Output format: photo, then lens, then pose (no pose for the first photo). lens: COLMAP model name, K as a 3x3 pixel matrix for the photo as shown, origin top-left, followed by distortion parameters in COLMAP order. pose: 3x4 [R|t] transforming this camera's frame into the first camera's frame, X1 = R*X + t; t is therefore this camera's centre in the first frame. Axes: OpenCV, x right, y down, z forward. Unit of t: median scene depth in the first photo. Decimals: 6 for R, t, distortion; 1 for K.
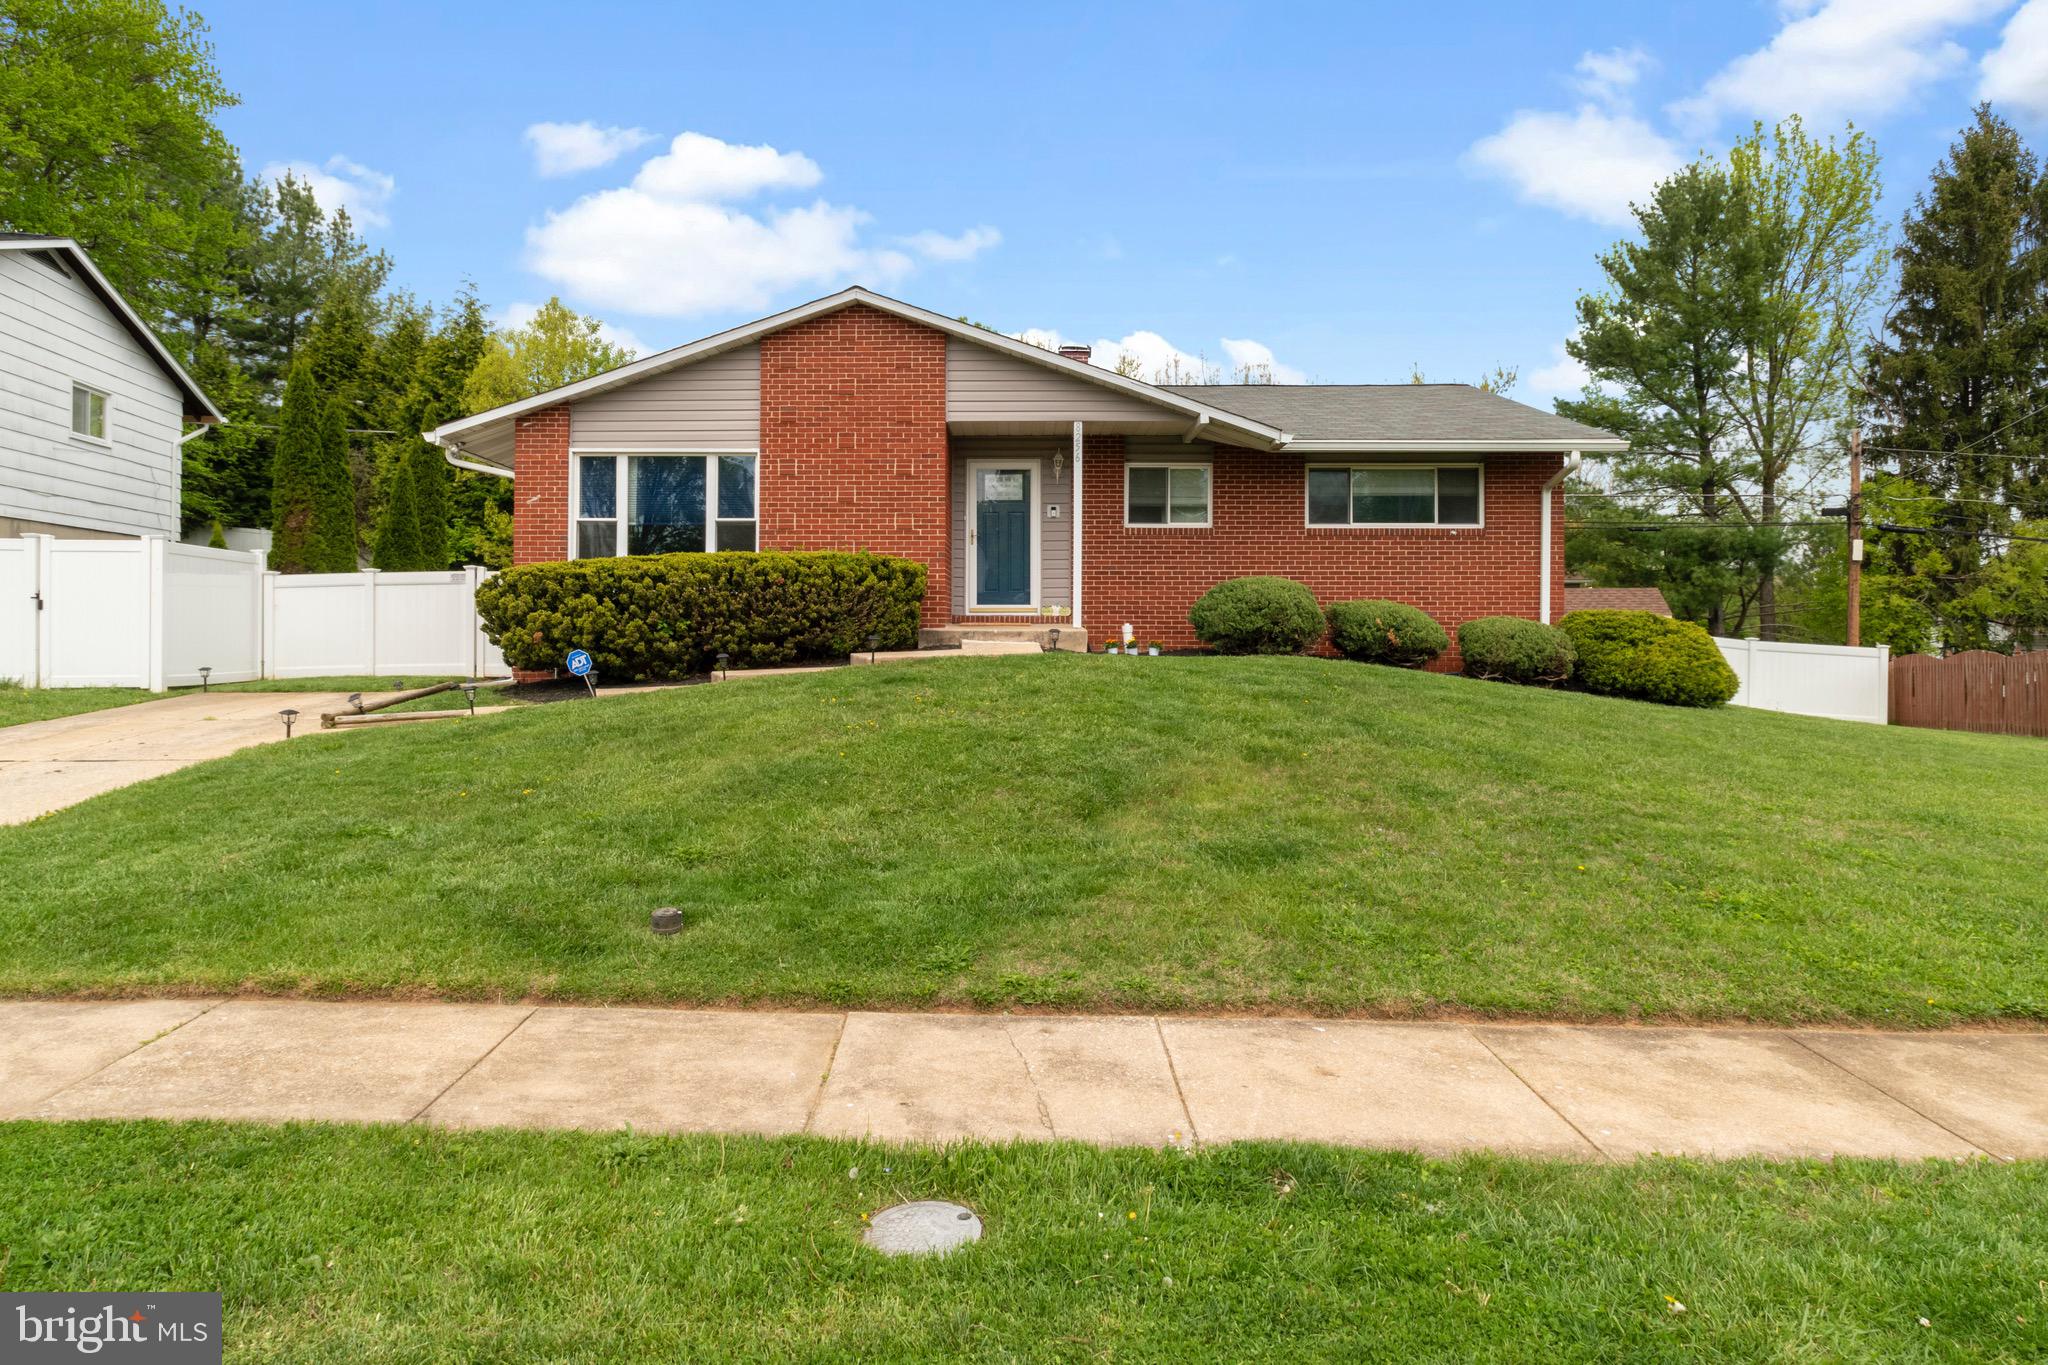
lens RADIAL K [[1149.0, 0, 1025.3], [0, 1149.0, 618.5], [0, 0, 1]] dist [-0.001481, 0.001167]
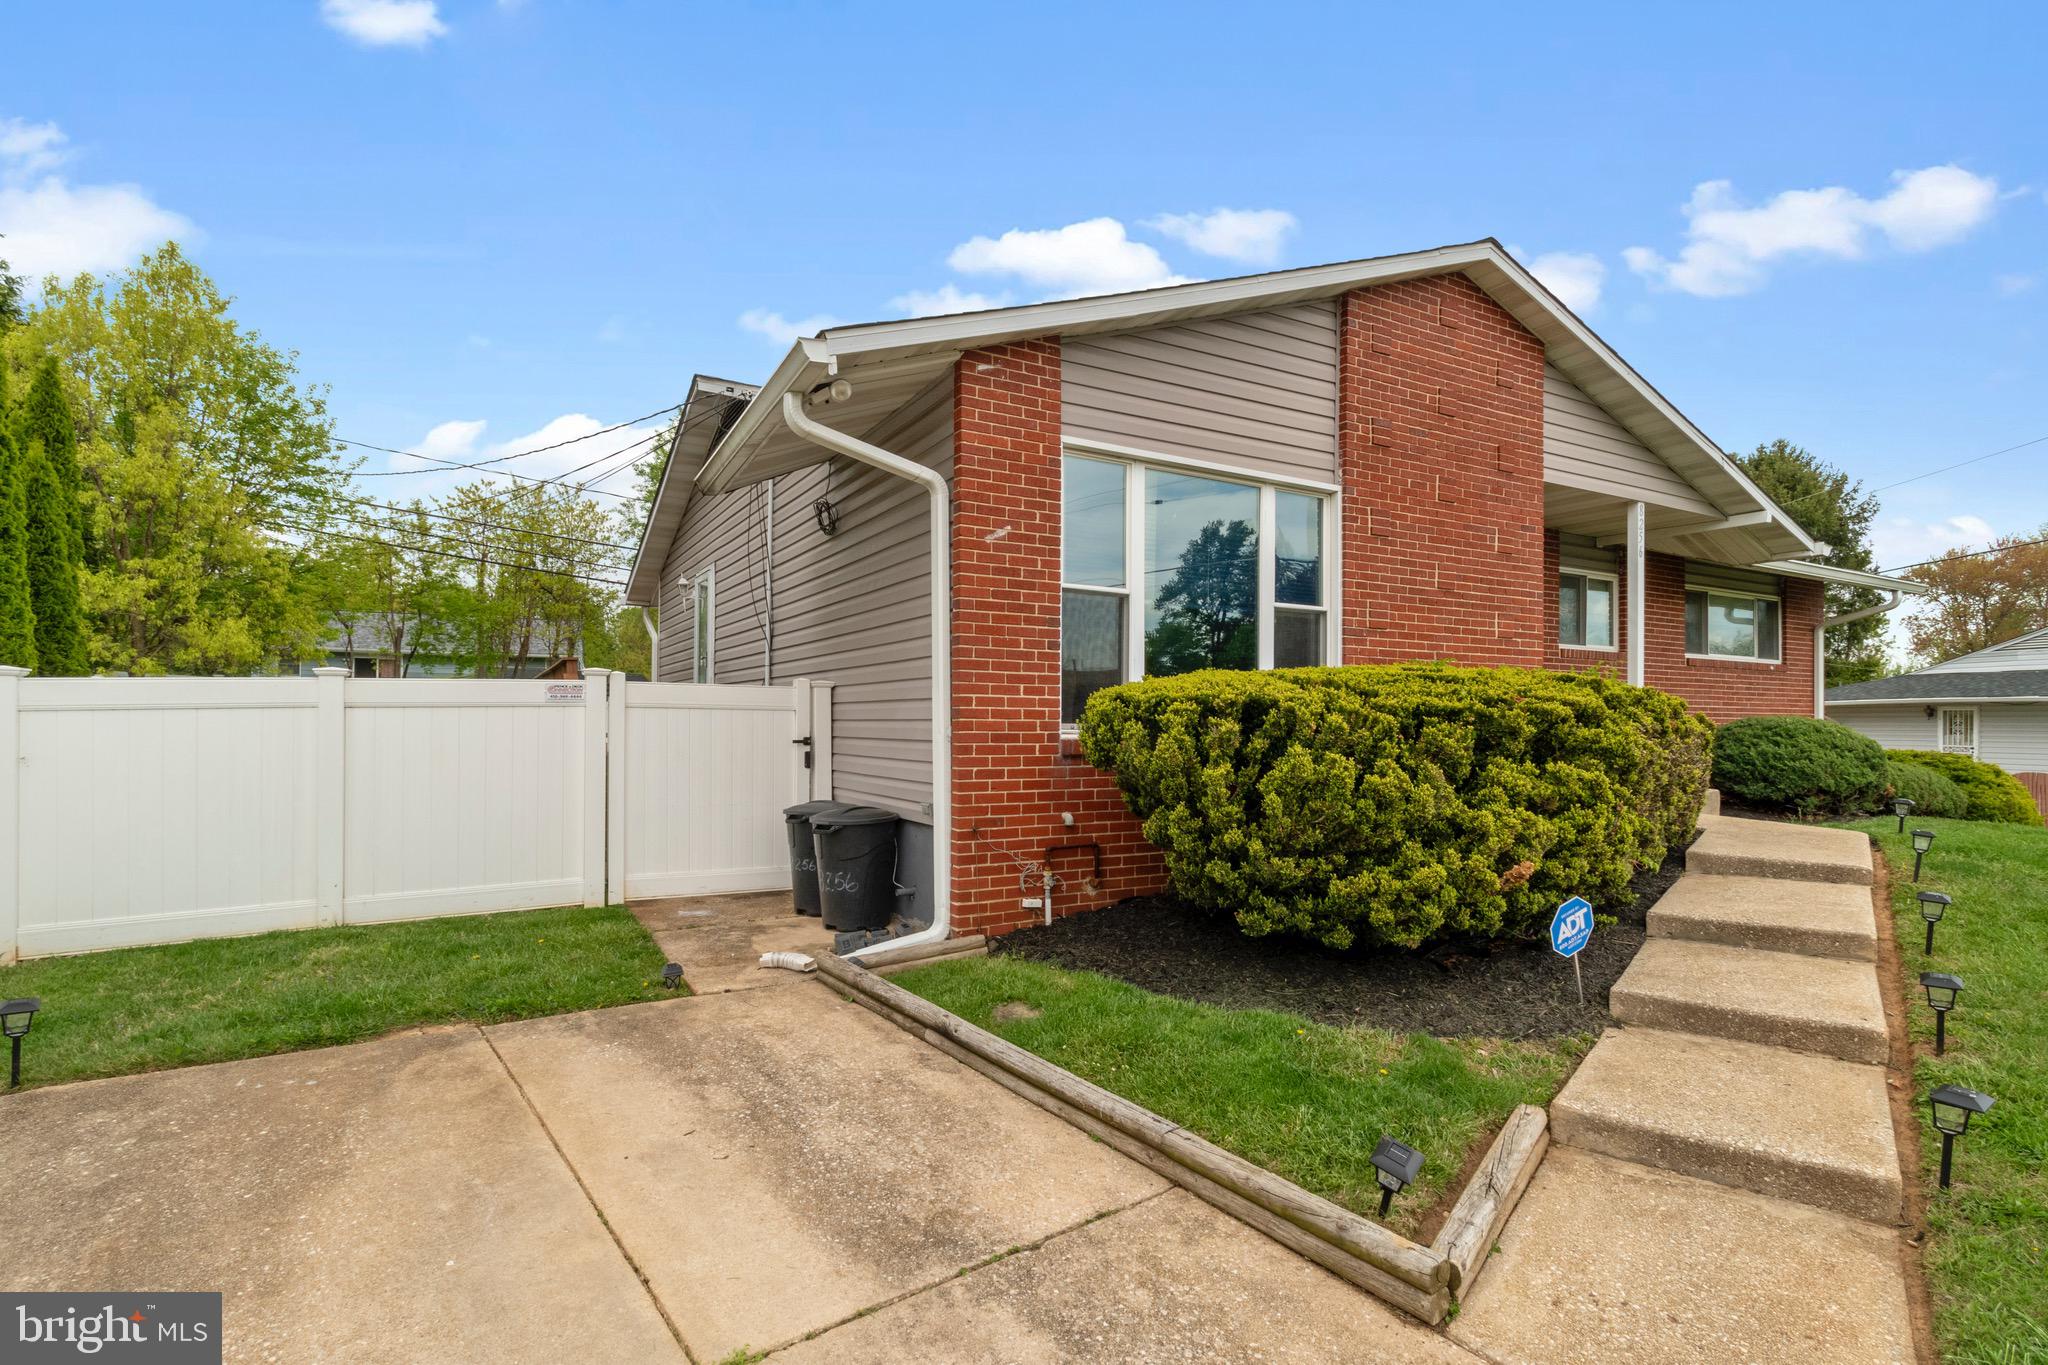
lens RADIAL K [[969.0, 0, 1022.5], [0, 969.0, 729.6], [0, 0, 1]] dist [-0.001658, -0.000454]
pose [[0.872429, 0.001277, 0.488739, -0.606200], [-0.006566, 0.999937, 0.009108, -0.029001], [-0.488696, -0.011155, 0.872383, 0.652154]]
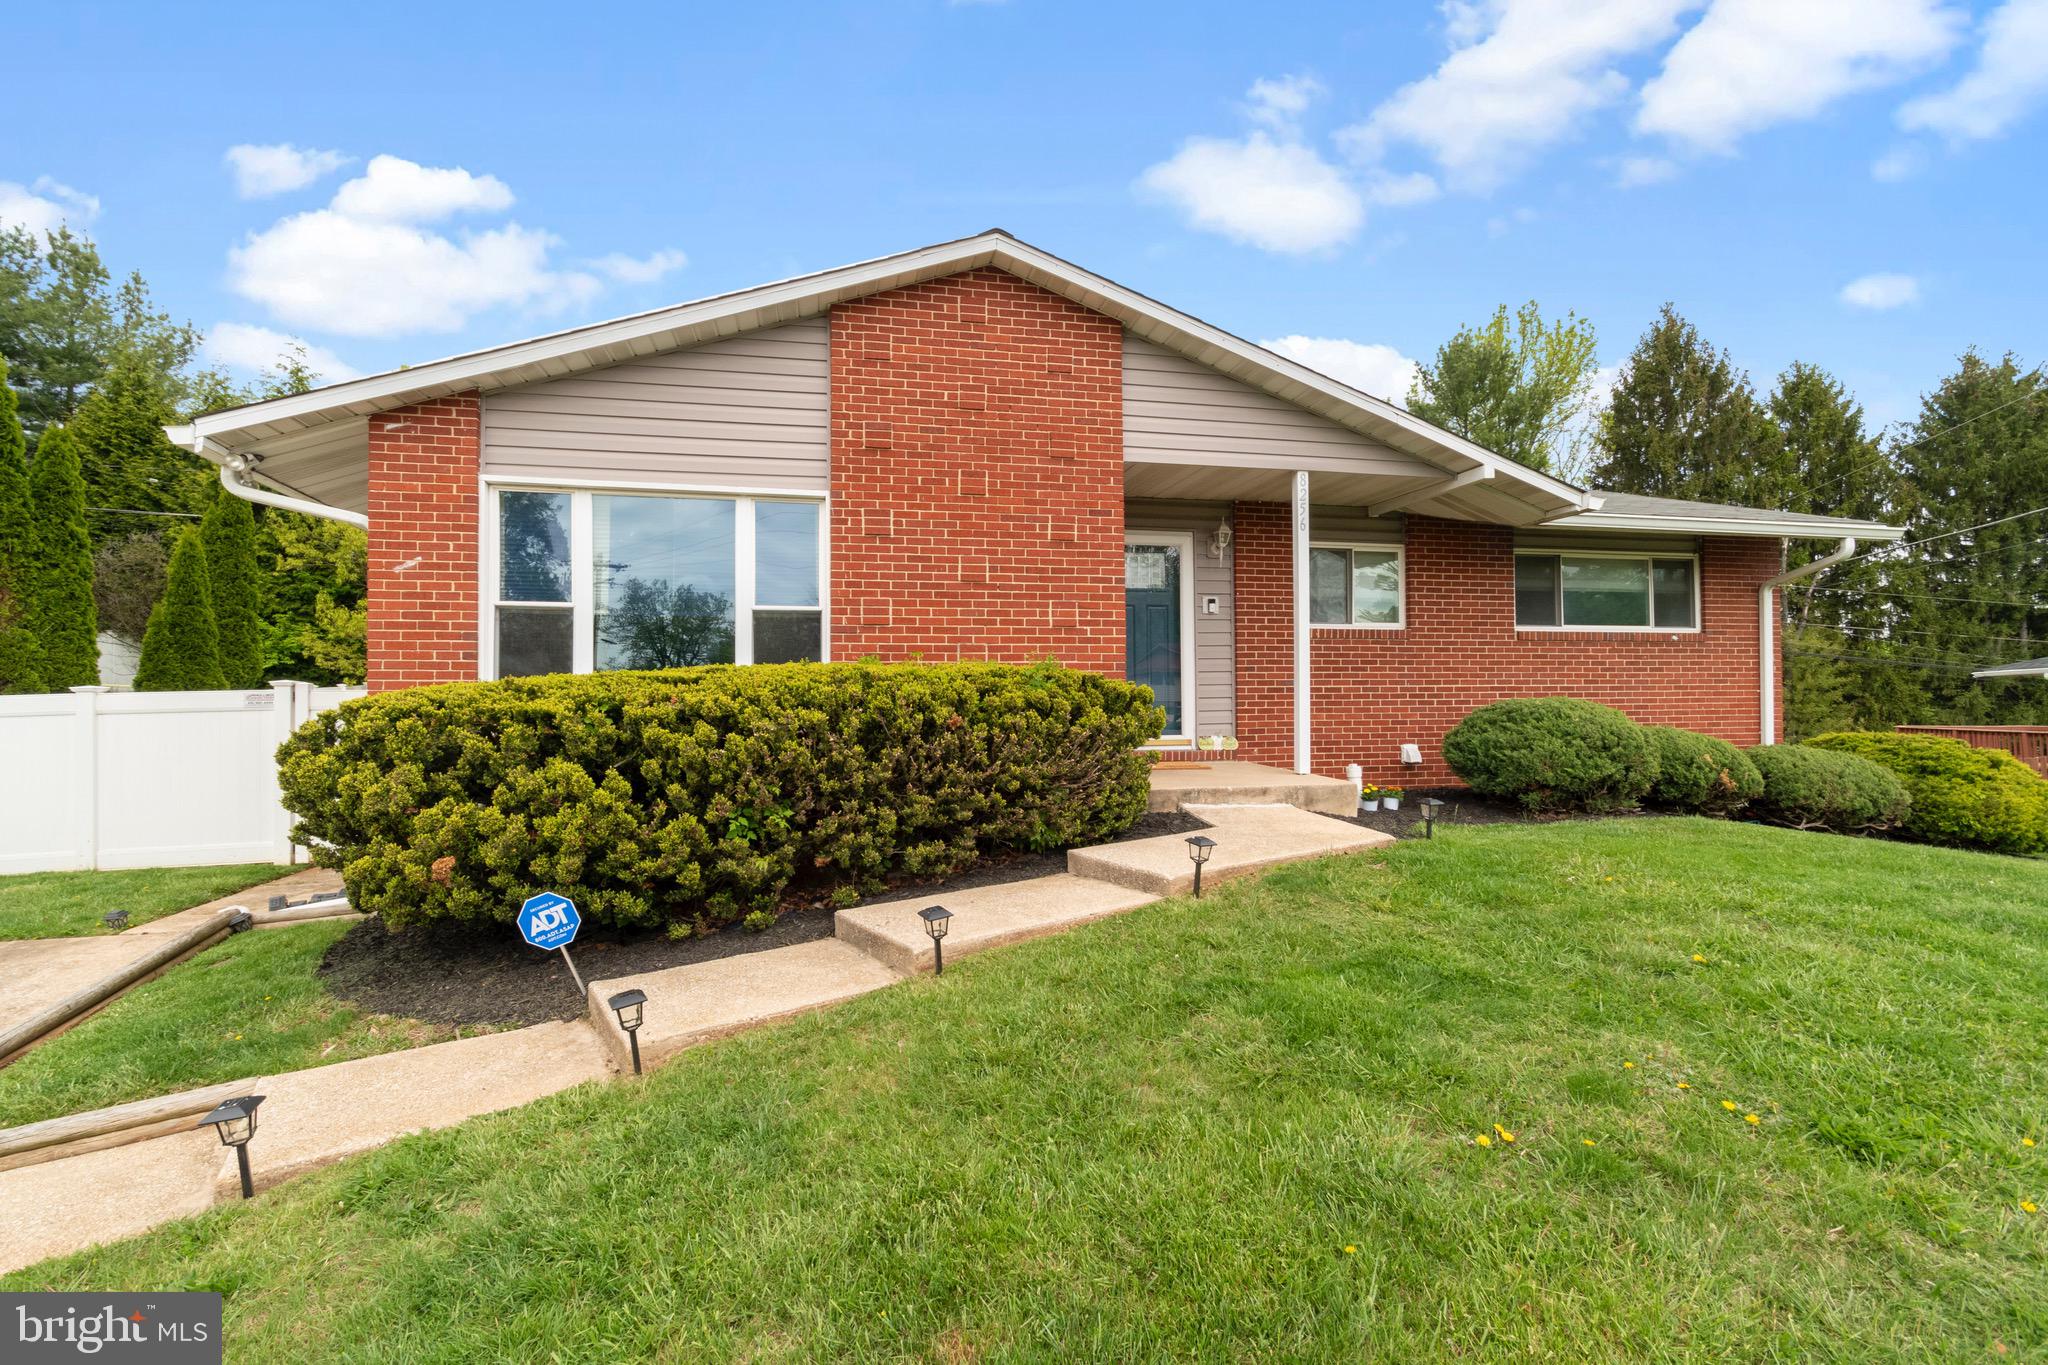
lens RADIAL K [[901.0, 0, 1018.4], [0, 901.0, 700.3], [0, 0, 1]] dist [0.002559, -0.001231]
pose [[0.976331, -0.007709, 0.216142, -0.236875], [0.008679, 0.999956, -0.003541, -0.035103], [-0.216105, 0.005333, 0.976355, 0.516185]]
